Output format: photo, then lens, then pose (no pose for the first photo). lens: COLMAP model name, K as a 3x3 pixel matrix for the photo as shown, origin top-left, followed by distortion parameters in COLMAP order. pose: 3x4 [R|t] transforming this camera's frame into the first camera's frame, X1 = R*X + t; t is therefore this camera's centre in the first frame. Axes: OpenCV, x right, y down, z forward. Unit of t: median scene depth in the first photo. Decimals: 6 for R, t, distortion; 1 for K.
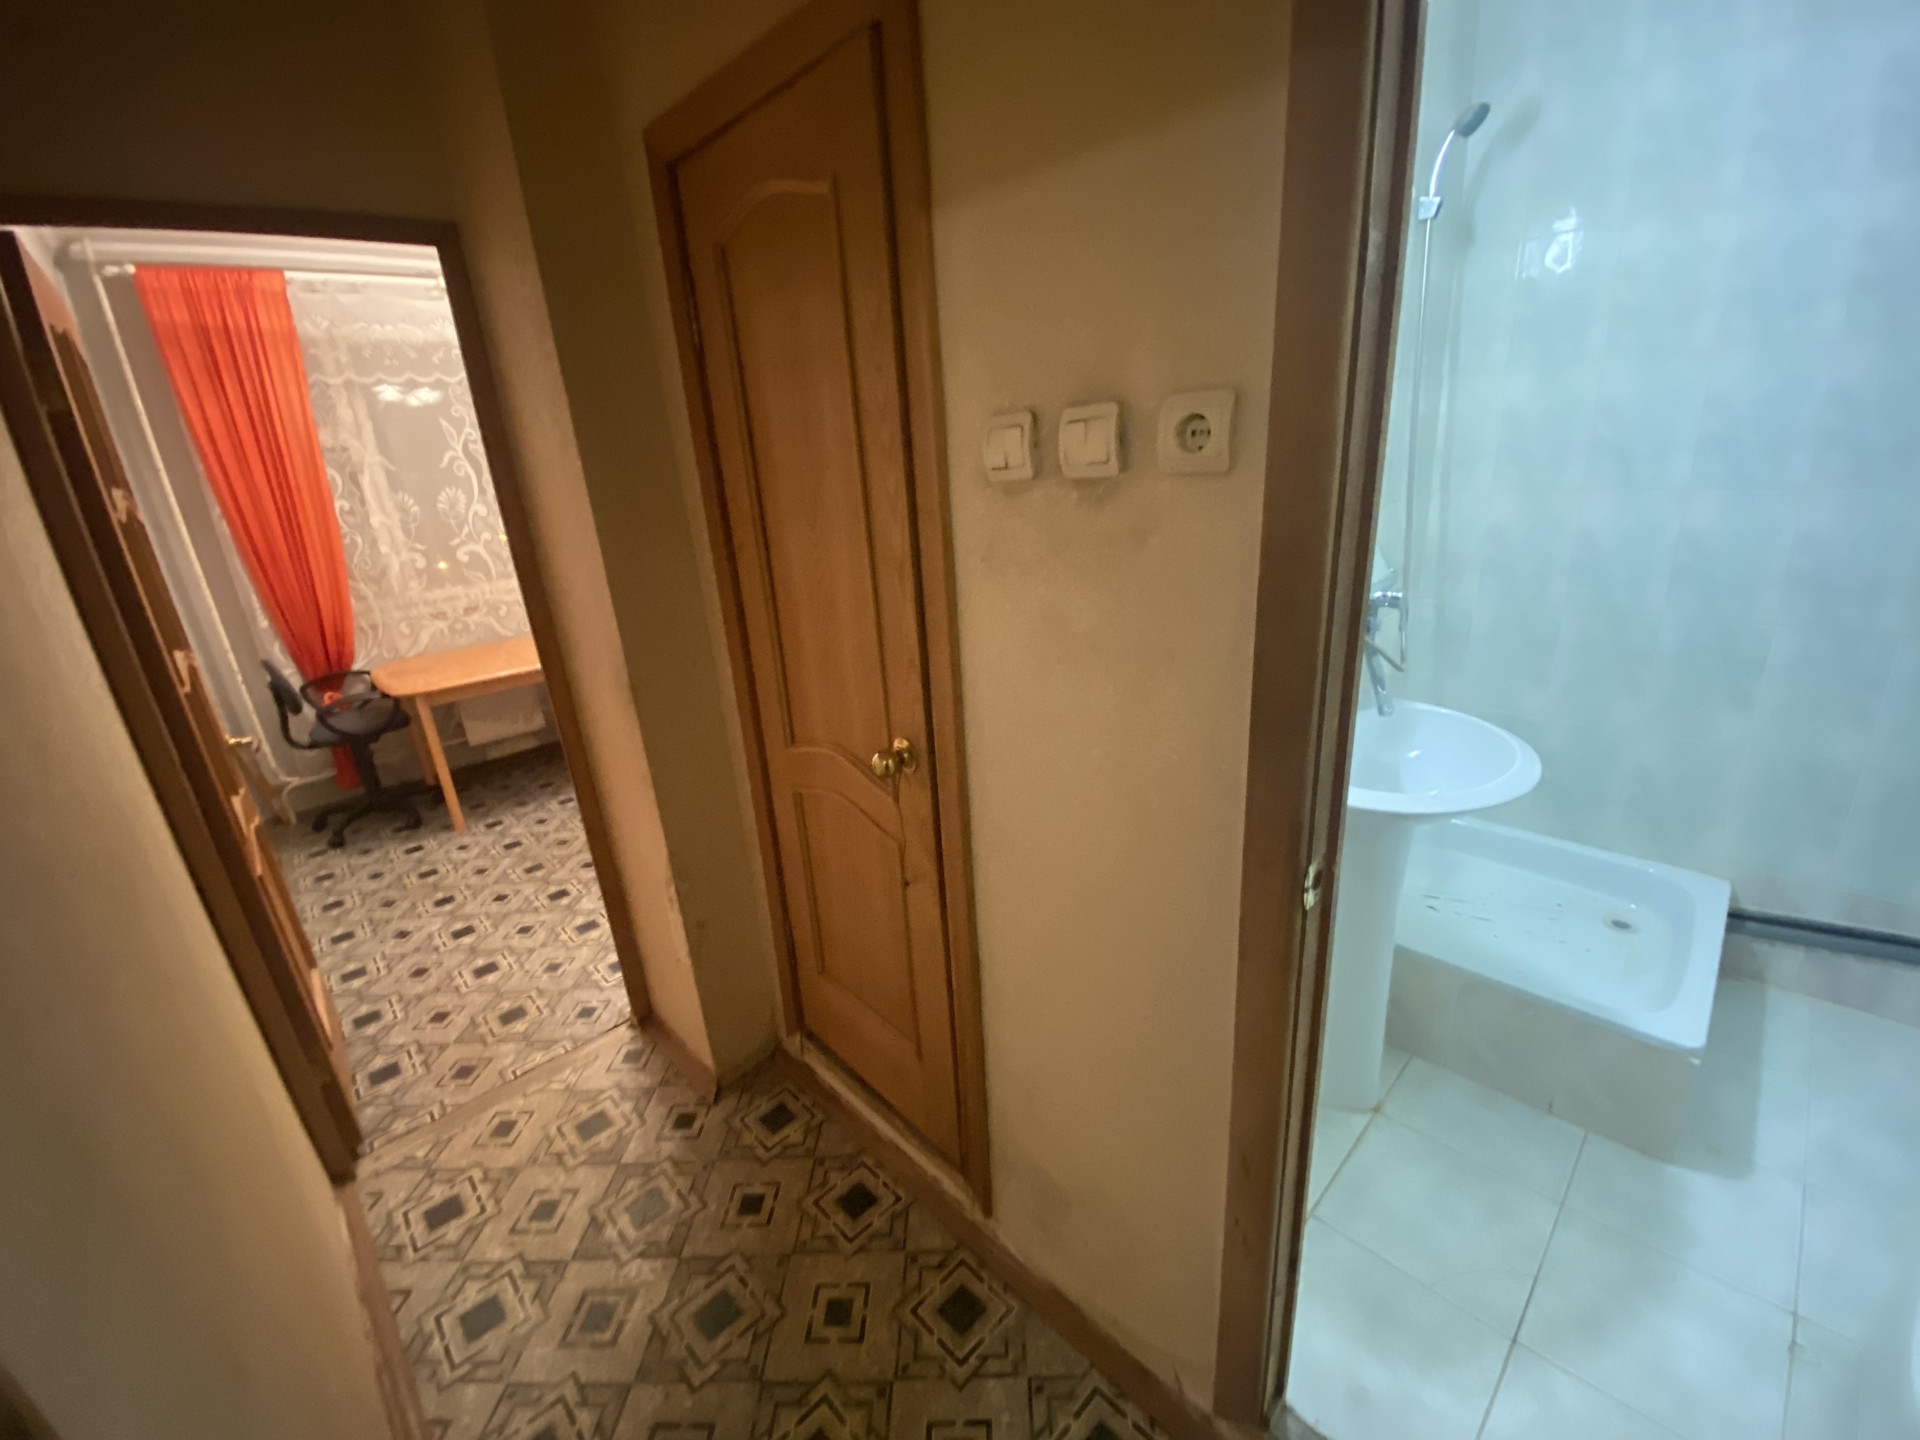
lens RADIAL K [[765.6, 0, 969.2], [0, 765.6, 718.7], [0, 0, 1]] dist [0.007022, -0.012959]
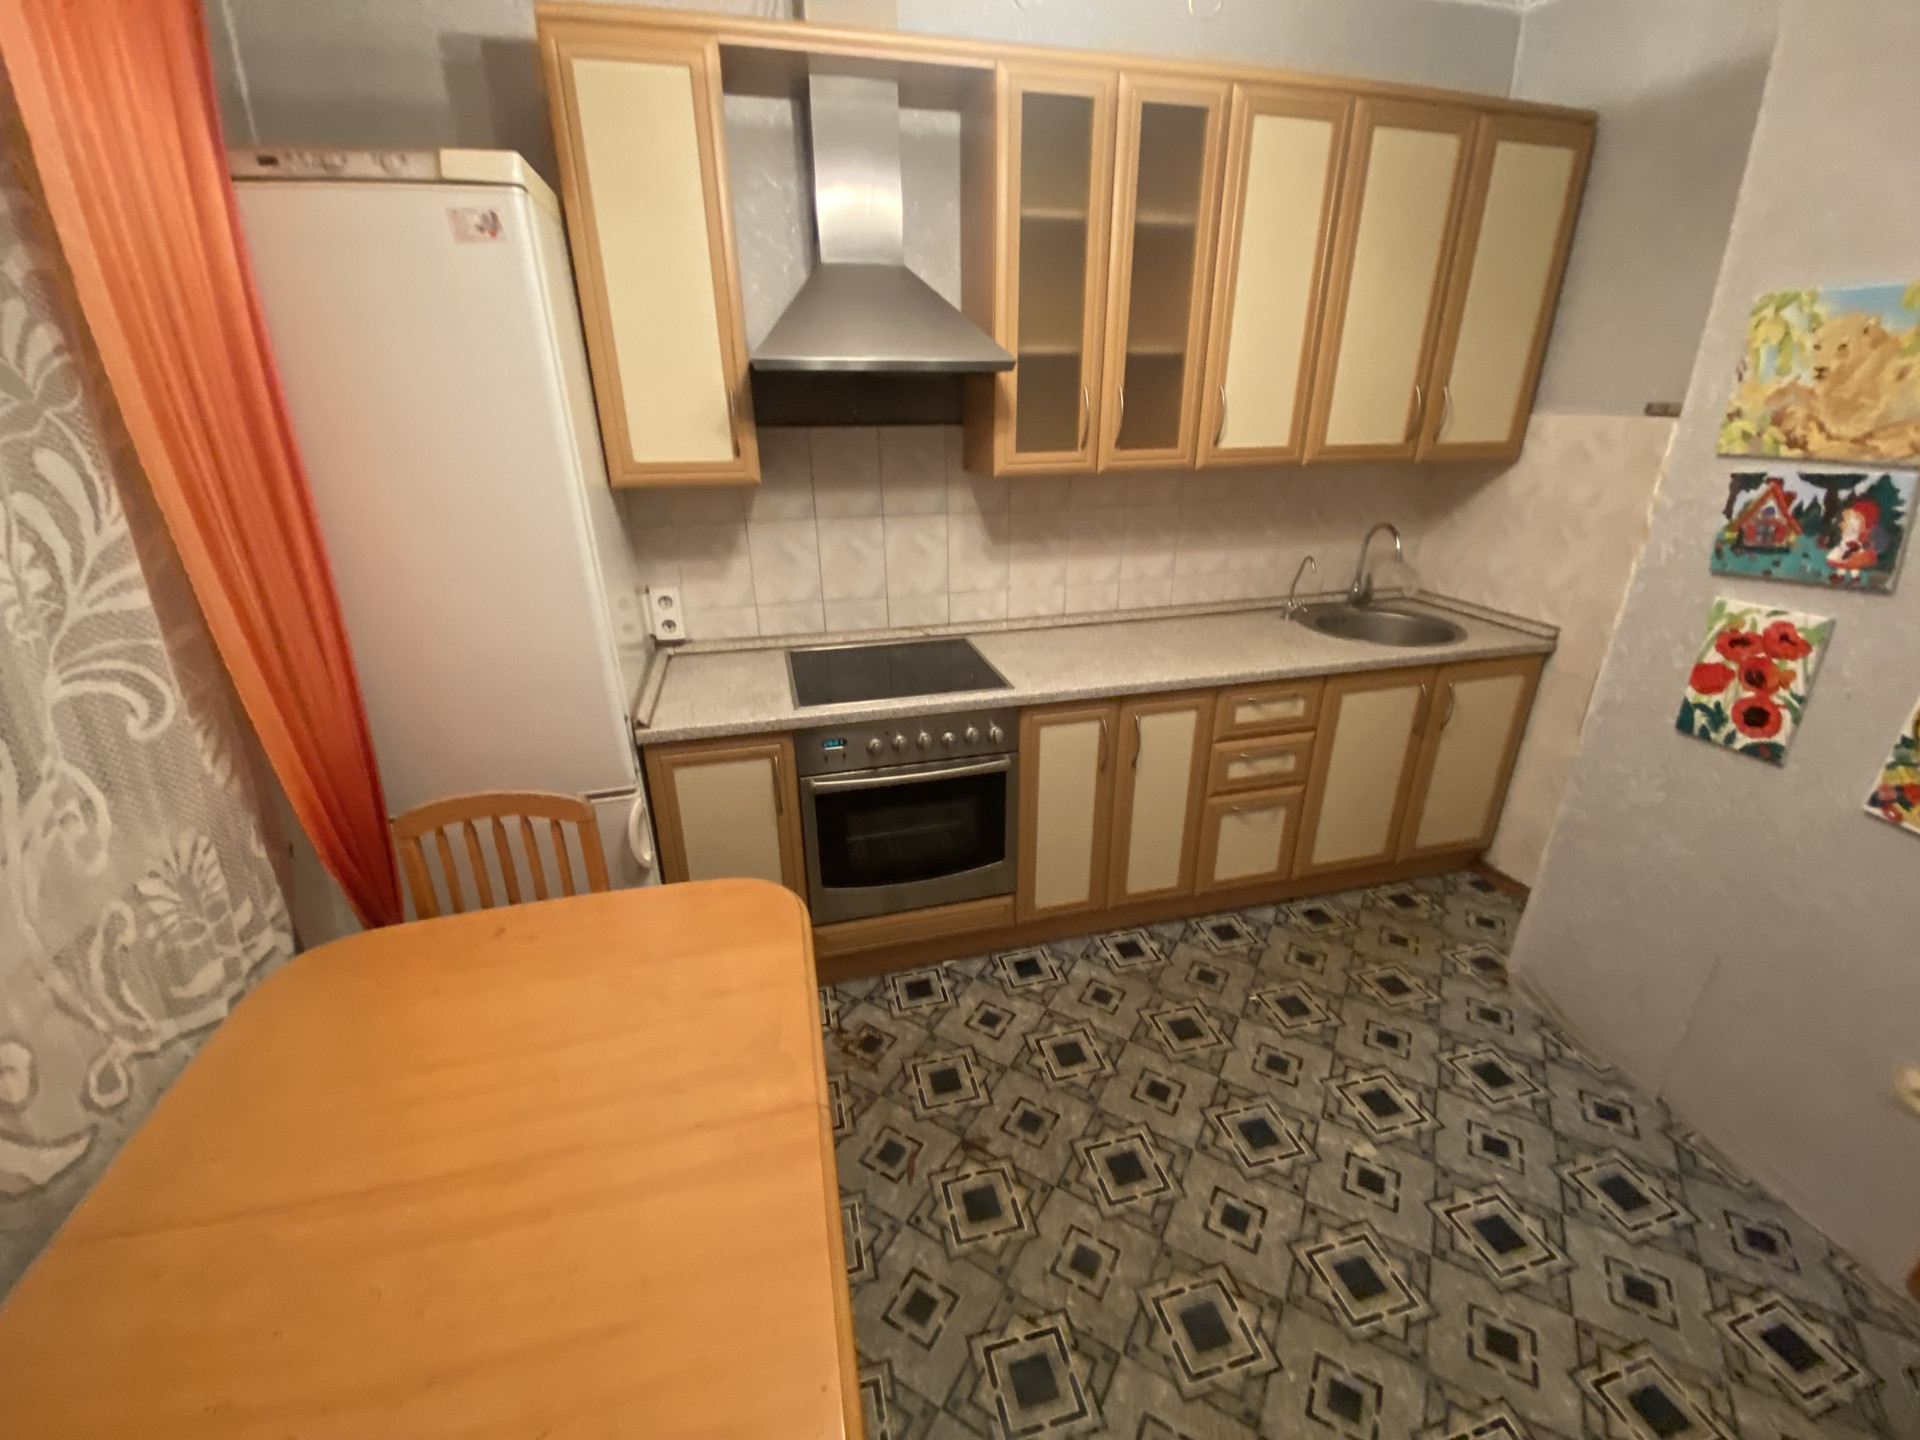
lens RADIAL K [[765.6, 0, 960.0], [0, 765.6, 714.4], [0, 0, 1]] dist [0.007022, -0.012959]
pose [[0.492708, -0.267419, 0.828086, -0.698484], [0.257544, 0.953790, 0.154775, -0.222054], [-0.831210, 0.137009, 0.538812, 0.760916]]
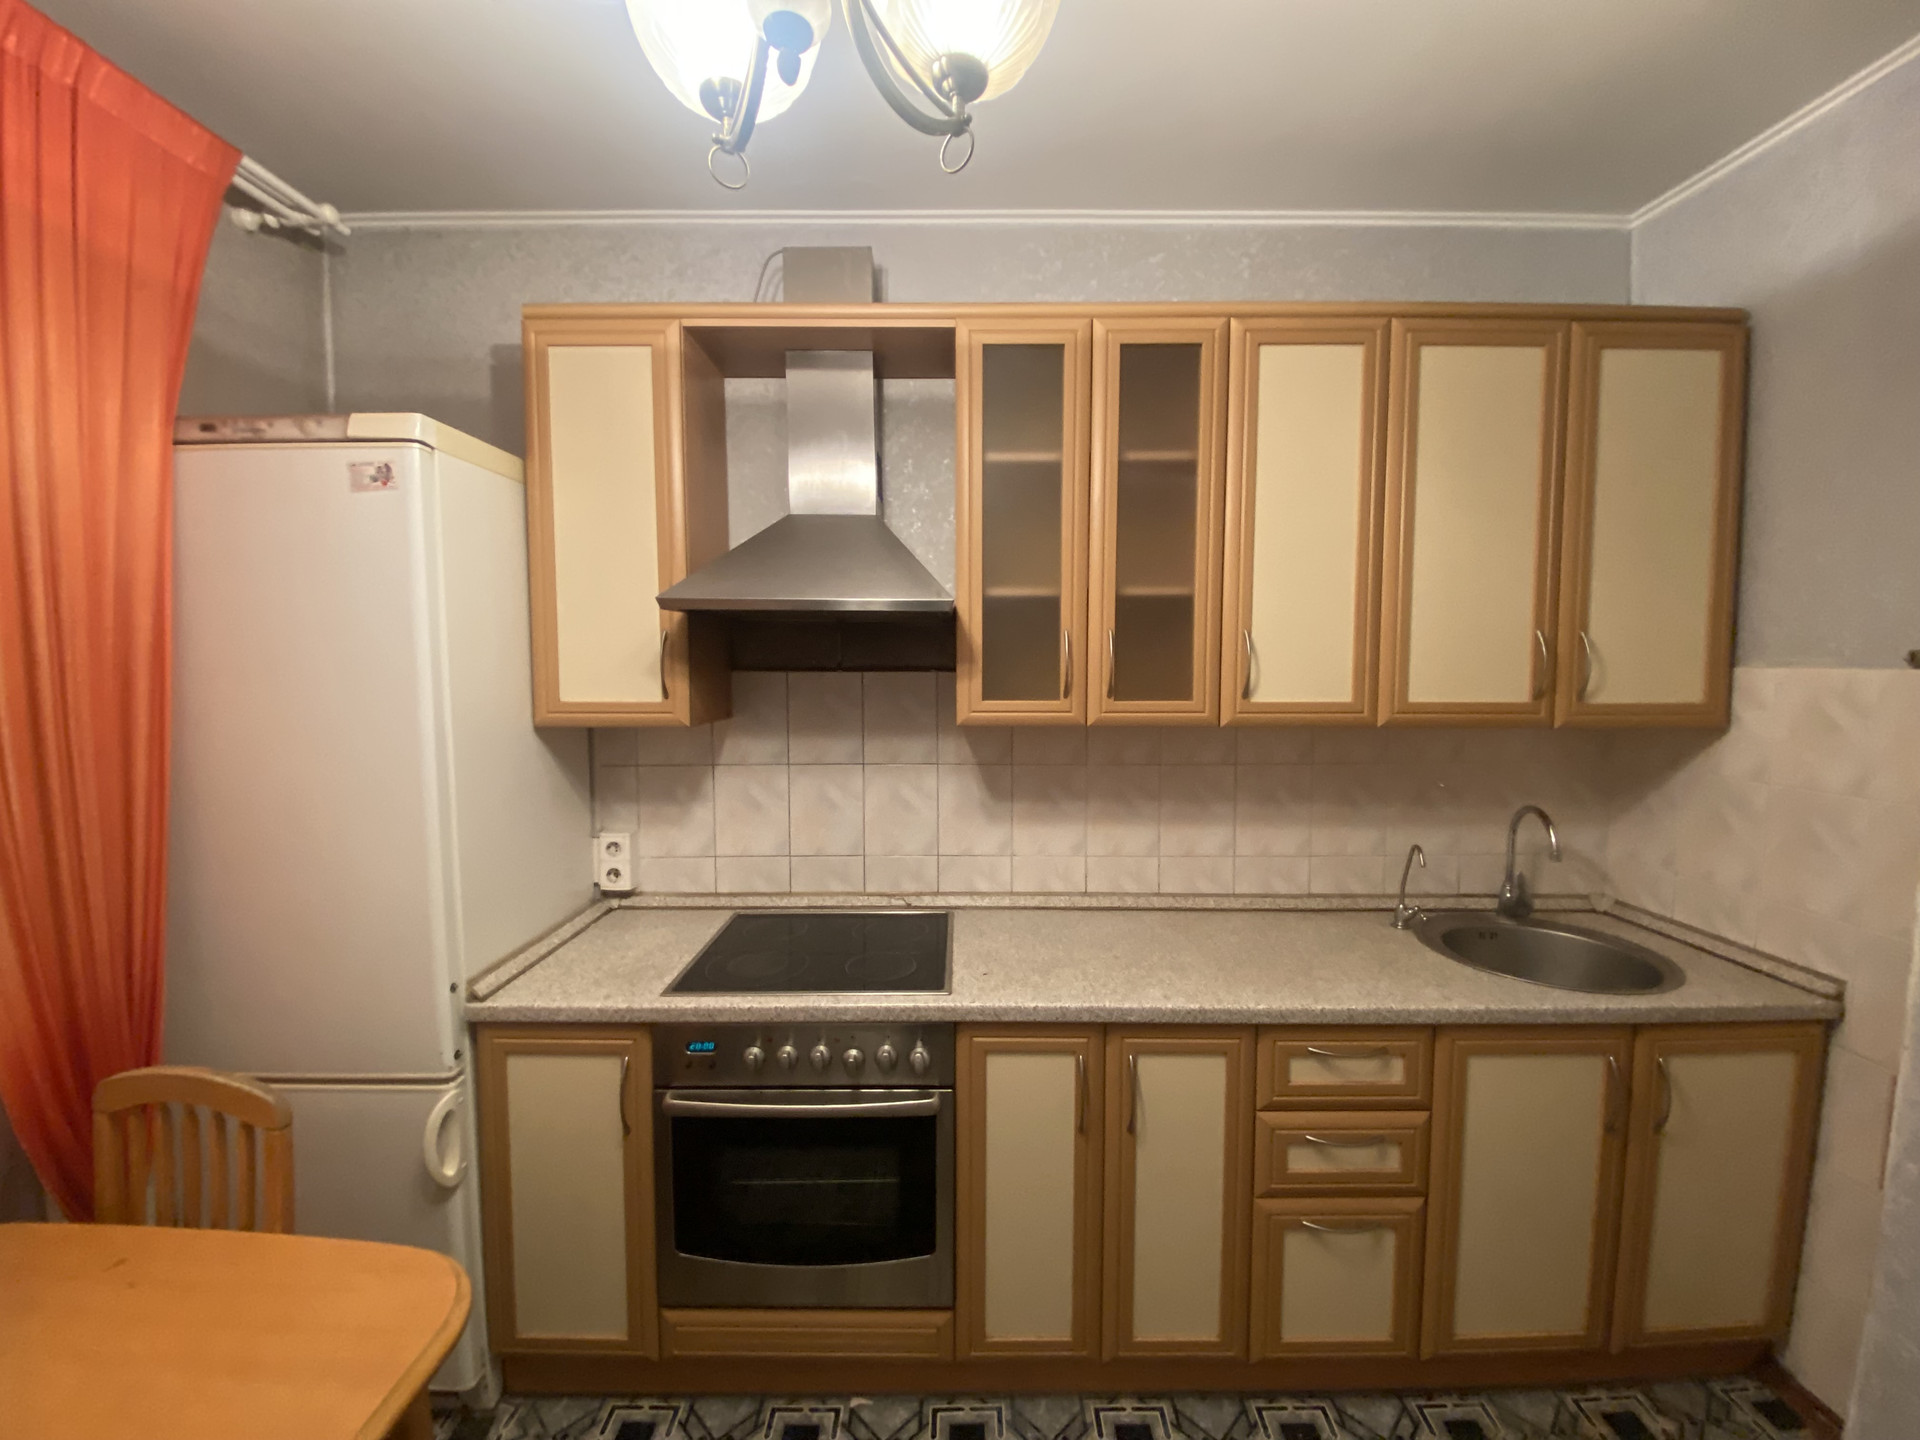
lens RADIAL K [[765.6, 0, 962.7], [0, 765.6, 712.1], [0, 0, 1]] dist [0.007022, -0.012959]
pose [[0.693199, 0.022161, 0.720405, -0.525028], [0.187373, 0.959619, -0.209817, -0.205131], [-0.695964, 0.280430, 0.661055, 0.704061]]
